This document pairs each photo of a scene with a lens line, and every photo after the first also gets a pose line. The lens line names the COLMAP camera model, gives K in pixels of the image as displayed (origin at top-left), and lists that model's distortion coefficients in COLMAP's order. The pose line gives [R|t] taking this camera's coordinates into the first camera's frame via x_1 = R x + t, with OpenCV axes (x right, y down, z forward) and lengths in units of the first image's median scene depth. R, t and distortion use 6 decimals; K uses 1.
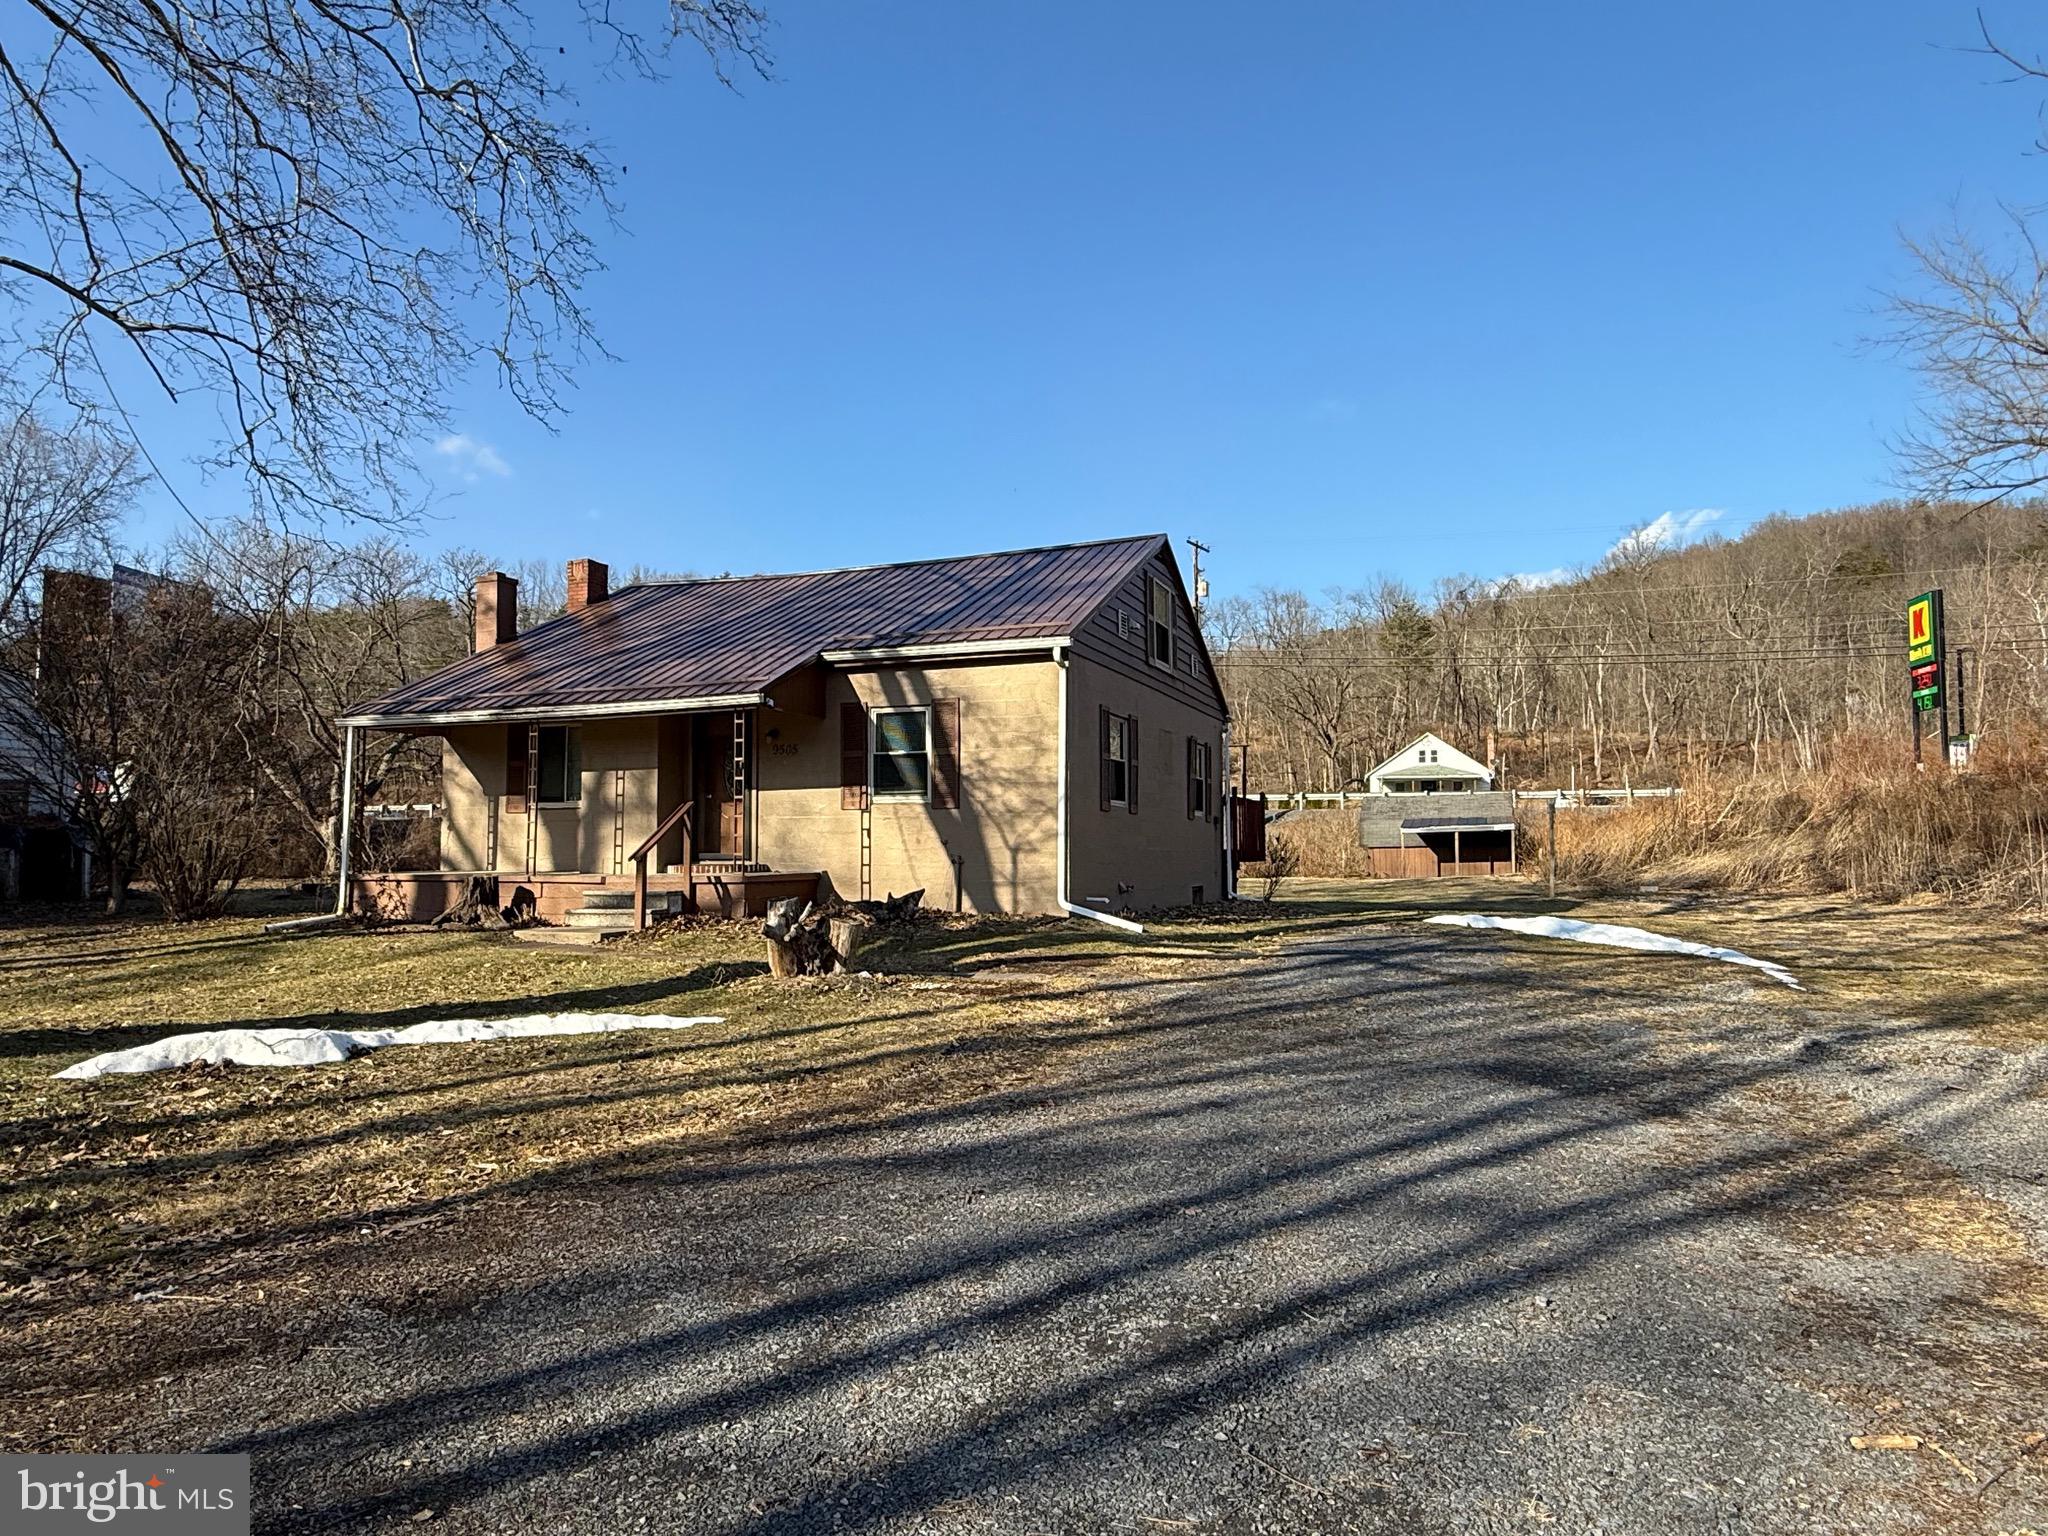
lens RADIAL K [[1275.9, 0, 1014.3], [0, 1275.9, 738.3], [0, 0, 1]] dist [-0.001571, 0.000361]
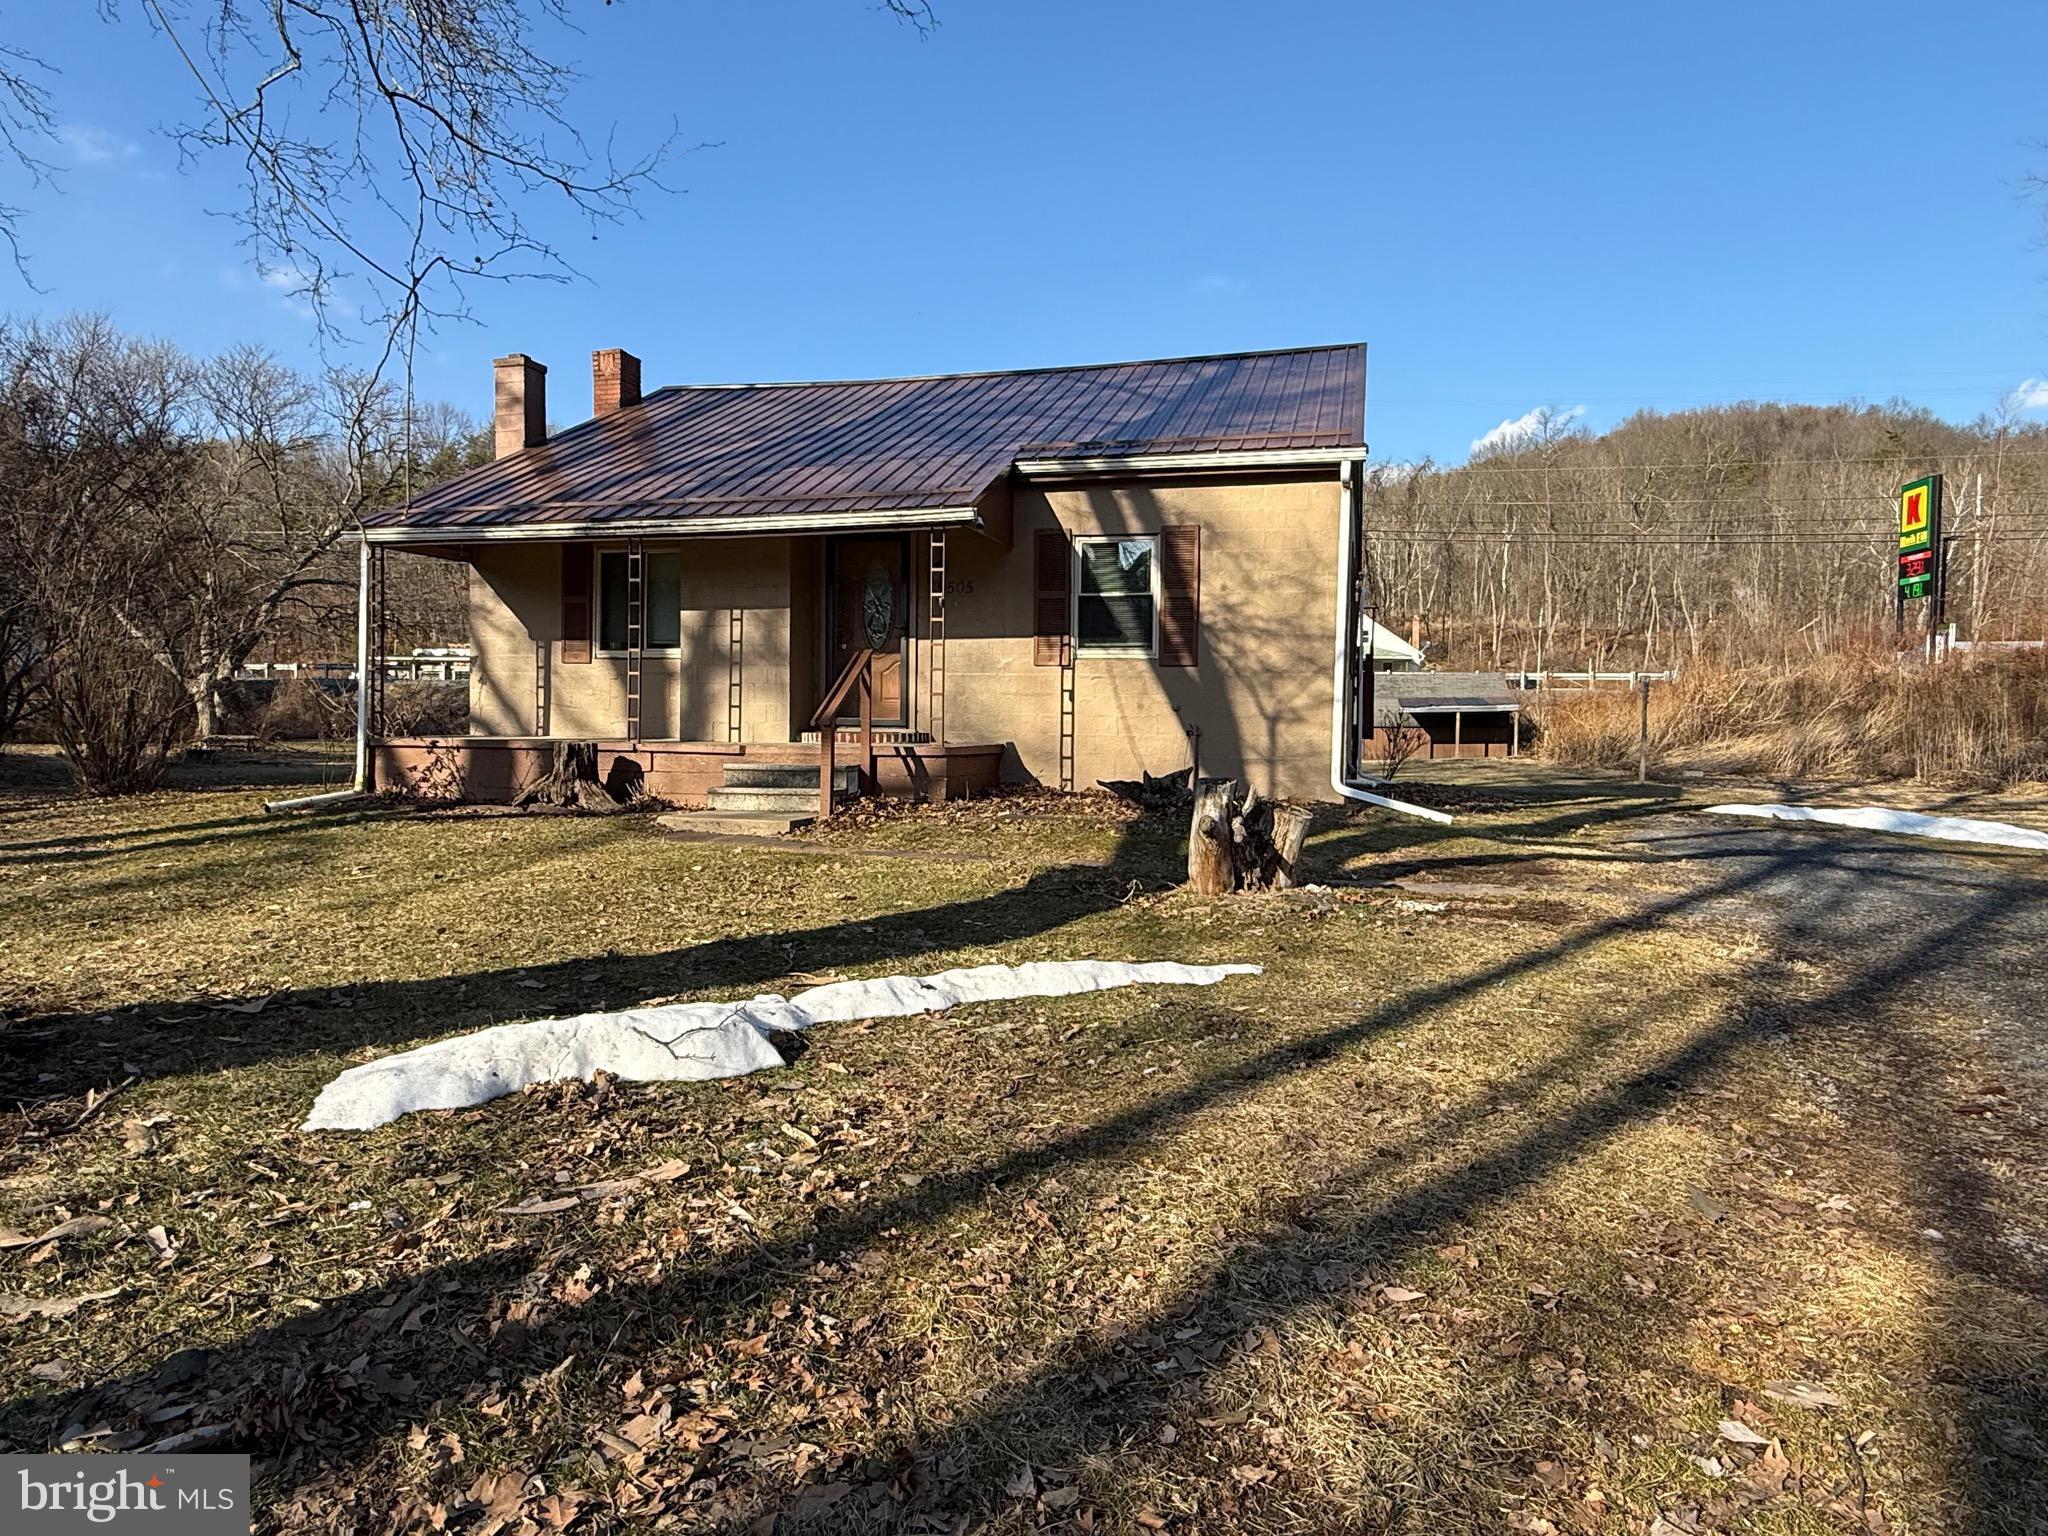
lens RADIAL K [[1275.9, 0, 1014.3], [0, 1275.9, 738.3], [0, 0, 1]] dist [-0.001571, 0.000361]
pose [[0.993542, 0.014427, 0.112542, -0.237851], [-0.025210, 0.995159, 0.094992, 0.026473], [-0.110627, -0.097216, 0.989096, 0.217640]]
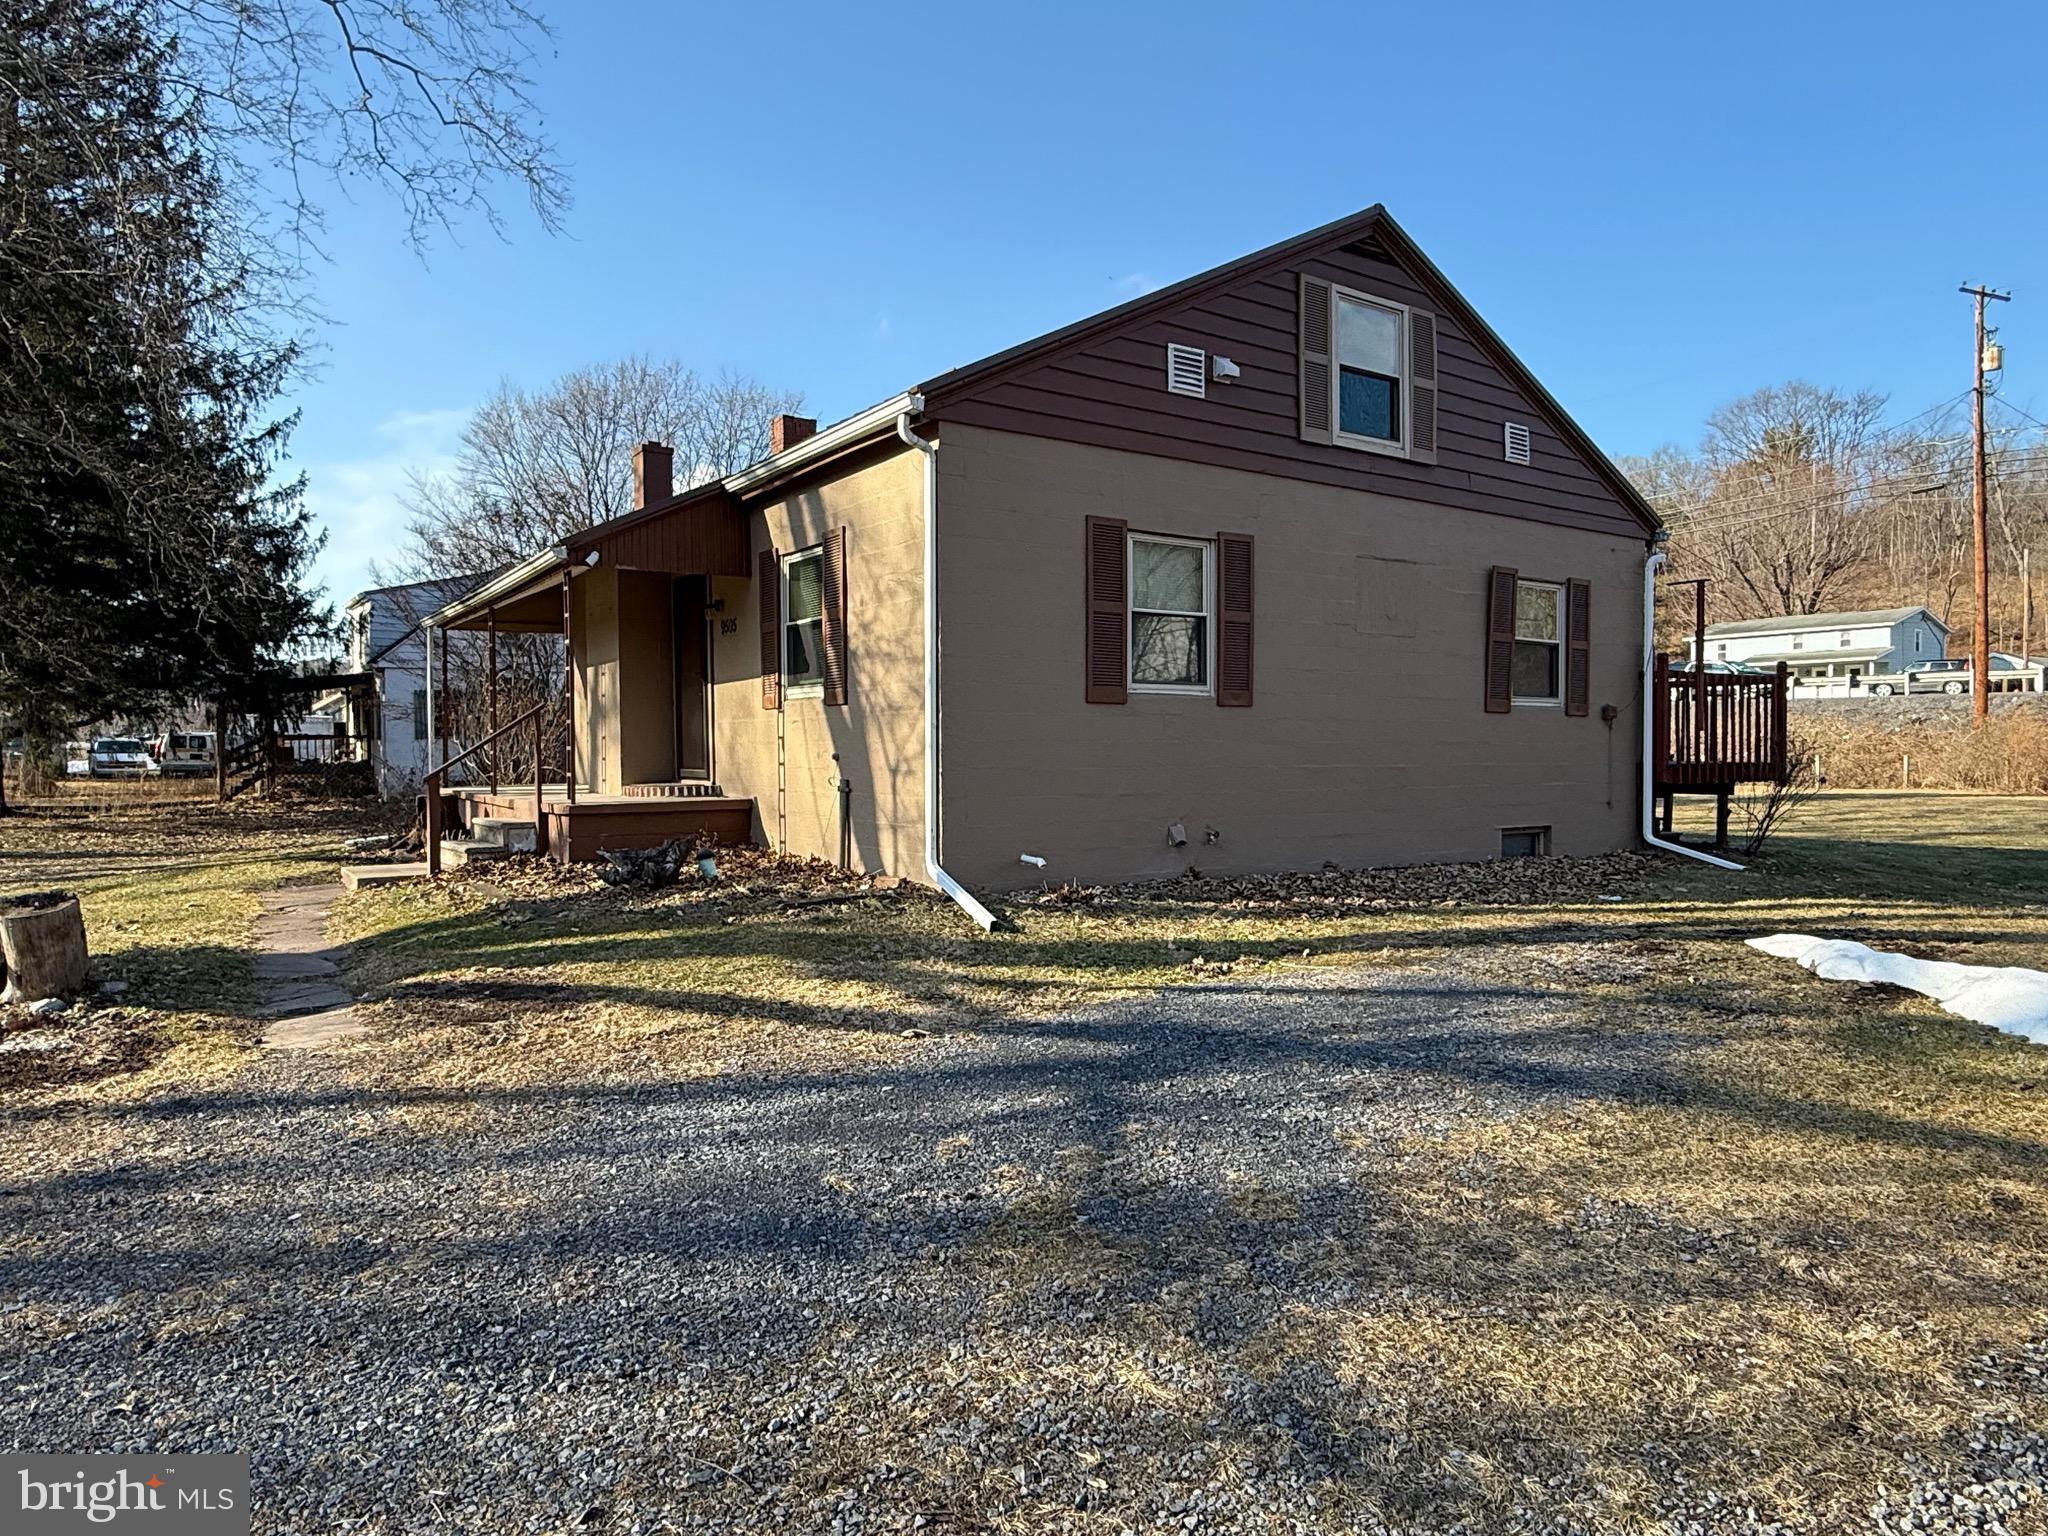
lens RADIAL K [[1275.9, 0, 1014.3], [0, 1275.9, 738.3], [0, 0, 1]] dist [-0.001571, 0.000361]
pose [[0.821188, -0.004277, -0.570642, 0.368956], [0.049766, 0.996699, 0.064146, 0.034766], [0.568484, -0.081075, 0.818690, 0.517871]]
